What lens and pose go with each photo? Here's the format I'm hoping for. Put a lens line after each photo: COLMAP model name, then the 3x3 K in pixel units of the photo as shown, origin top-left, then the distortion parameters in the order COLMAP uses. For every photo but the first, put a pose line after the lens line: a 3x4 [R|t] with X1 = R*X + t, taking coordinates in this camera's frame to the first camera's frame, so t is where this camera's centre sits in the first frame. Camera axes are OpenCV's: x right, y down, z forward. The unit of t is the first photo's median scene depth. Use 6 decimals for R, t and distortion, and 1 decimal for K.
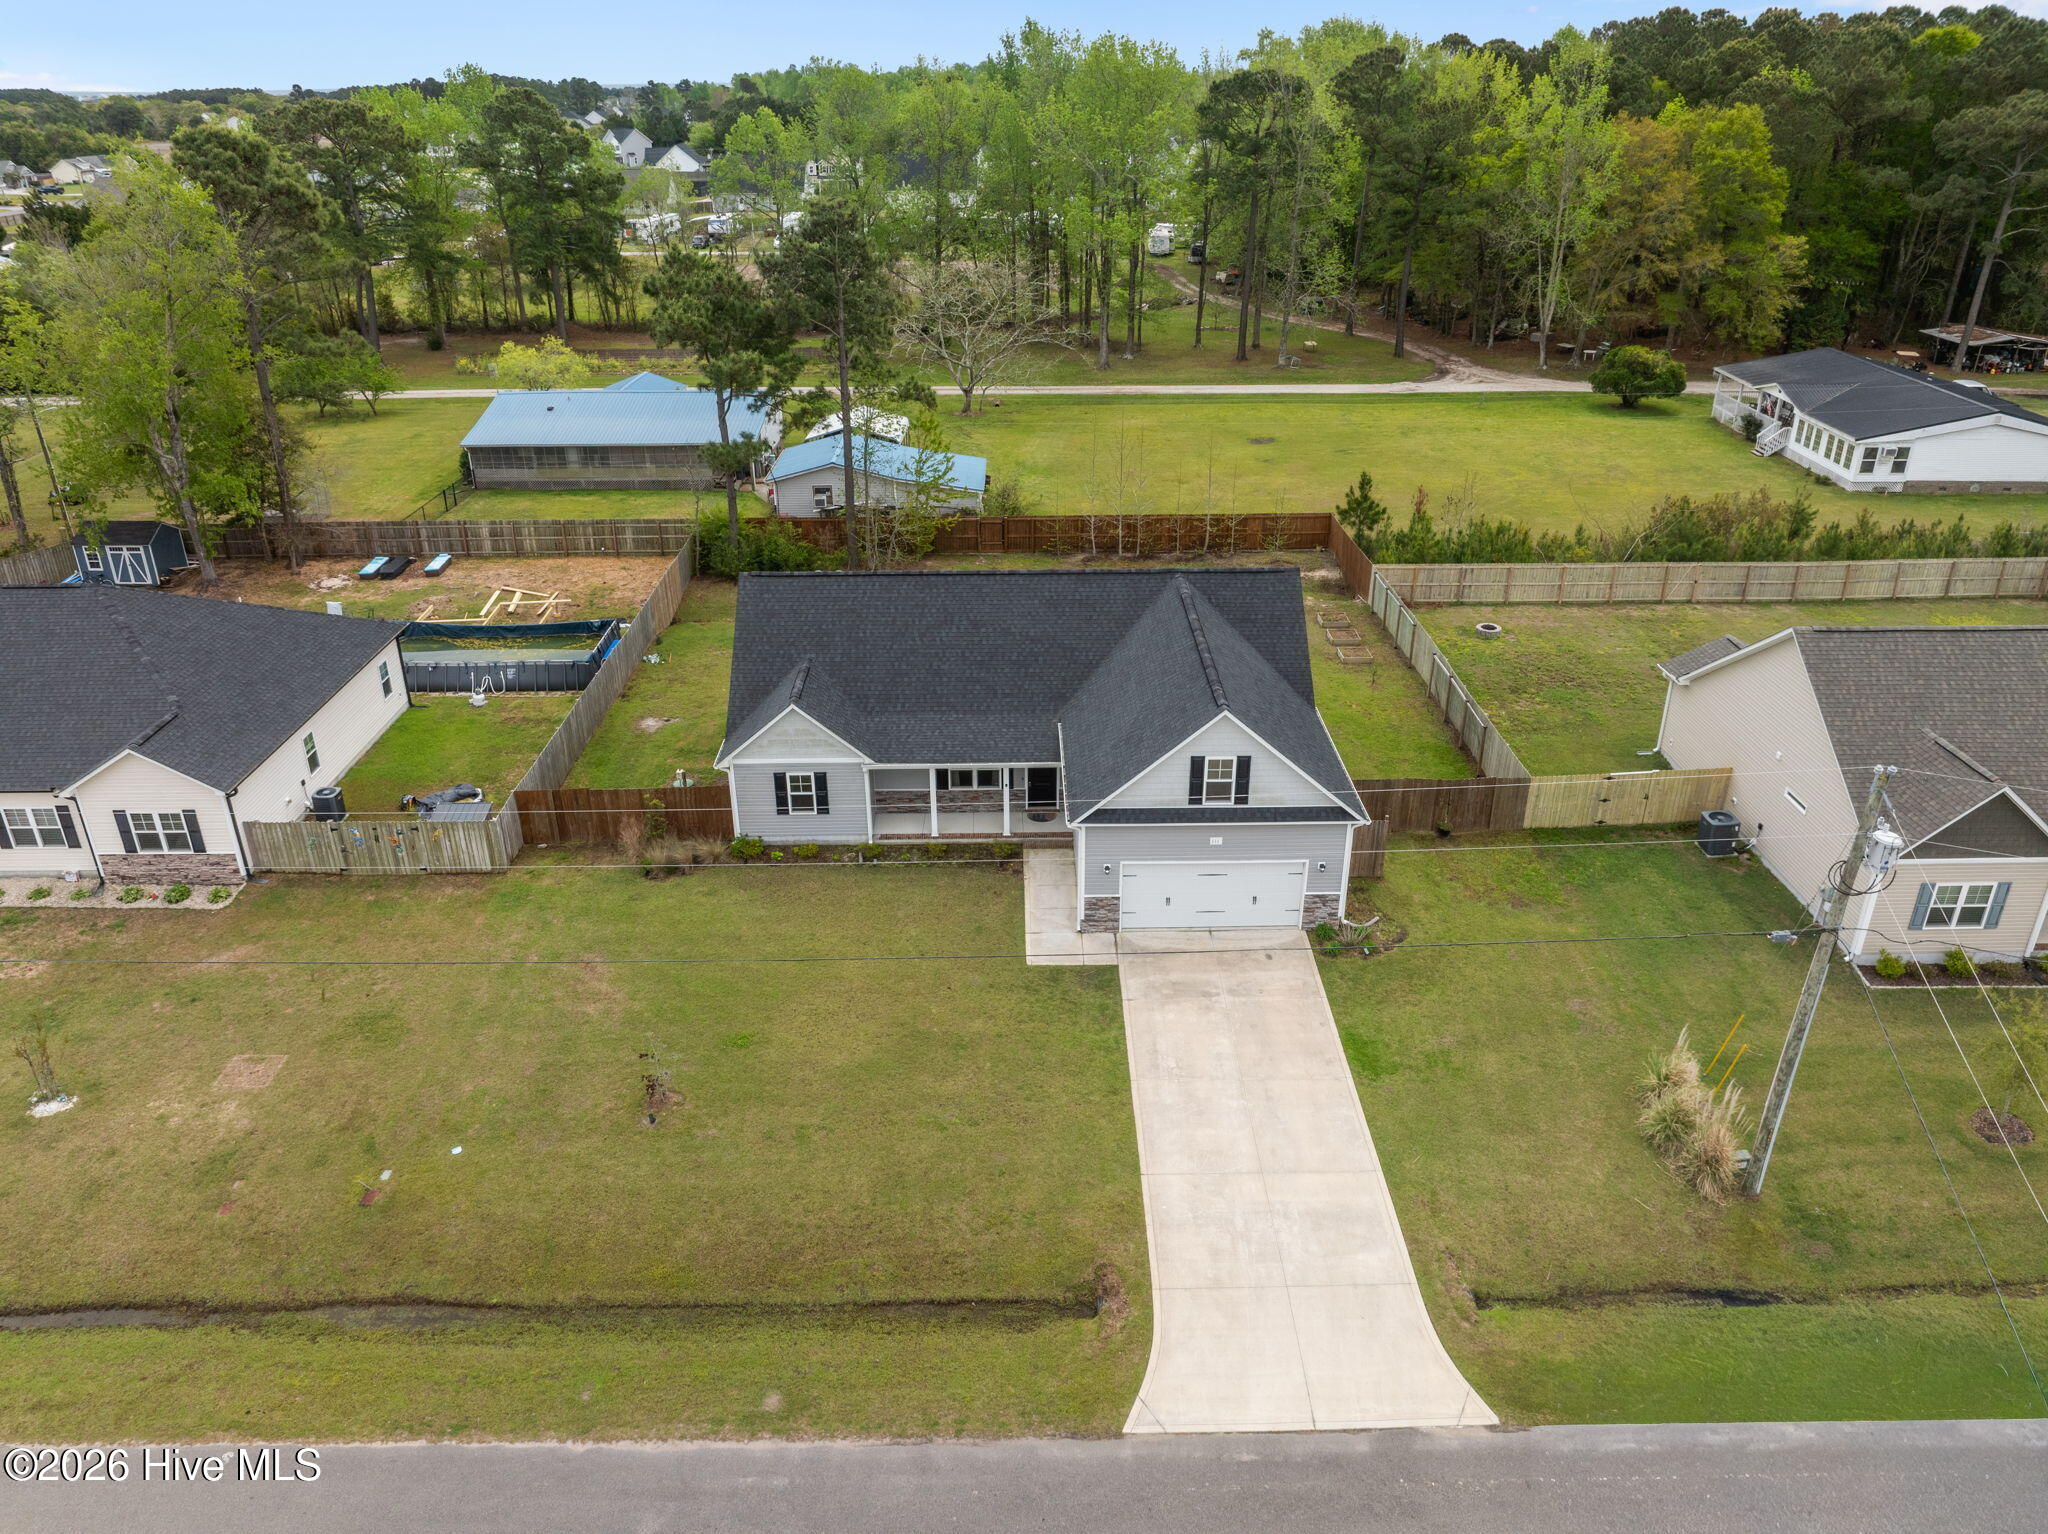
lens RADIAL K [[1419.6, 0, 1024.0], [0, 1419.6, 767.0], [0, 0, 1]] dist [-0.052196, -0.000617]
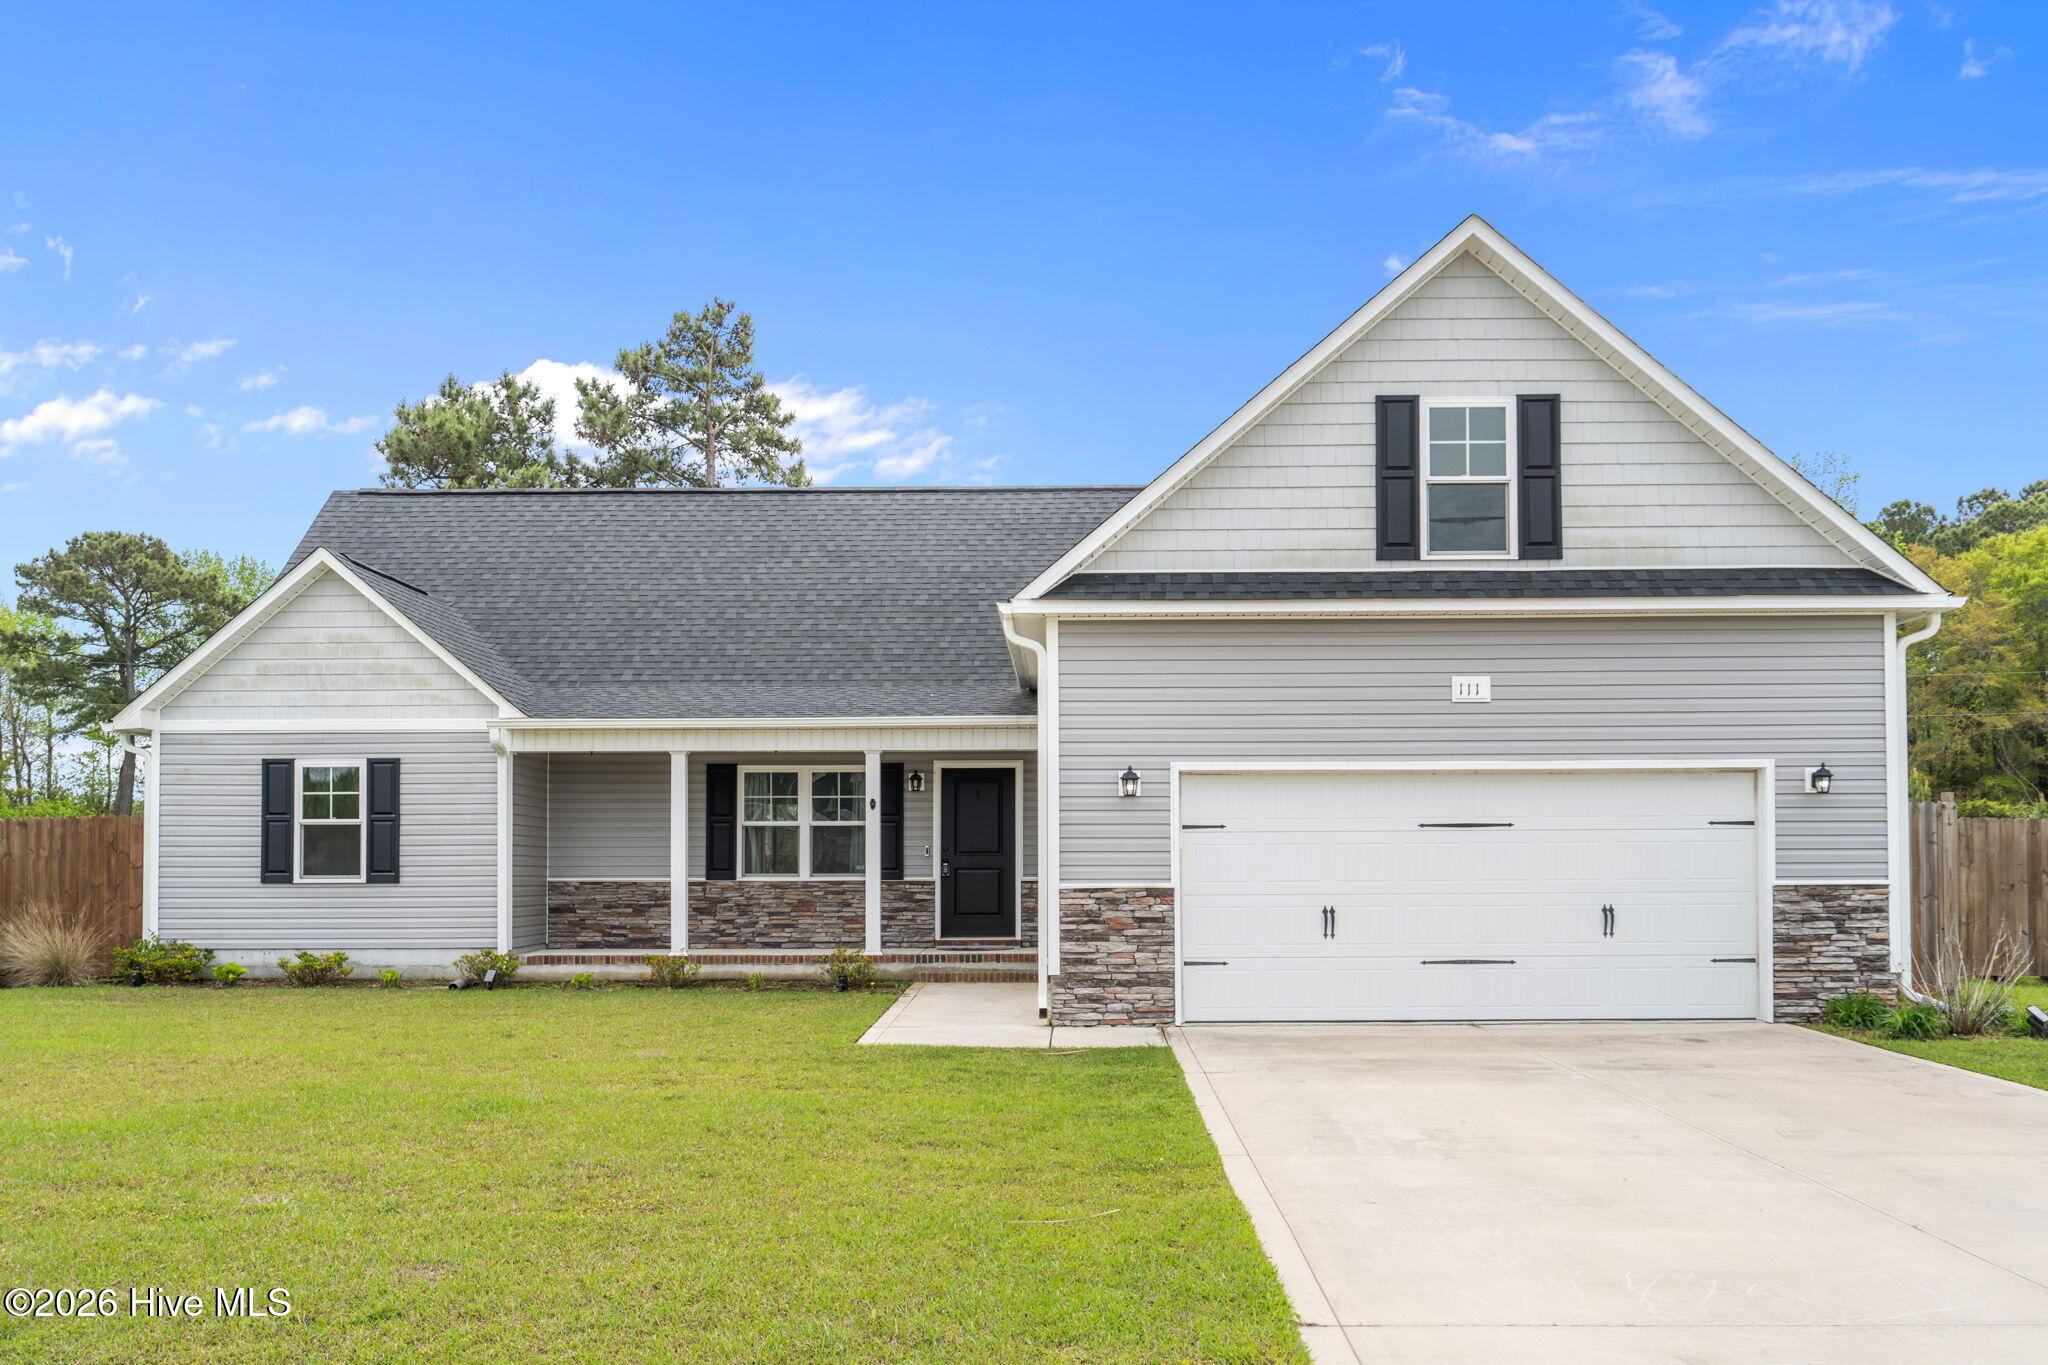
lens RADIAL K [[1895.0, 0, 1024.0], [0, 1895.0, 682.5], [0, 0, 1]] dist [-0.004761, -0.002862]
pose [[0.999693, 0.006169, -0.024003, 0.044242], [-0.016864, 0.879052, -0.476428, 0.250672], [0.018161, 0.476687, 0.878886, 0.610539]]
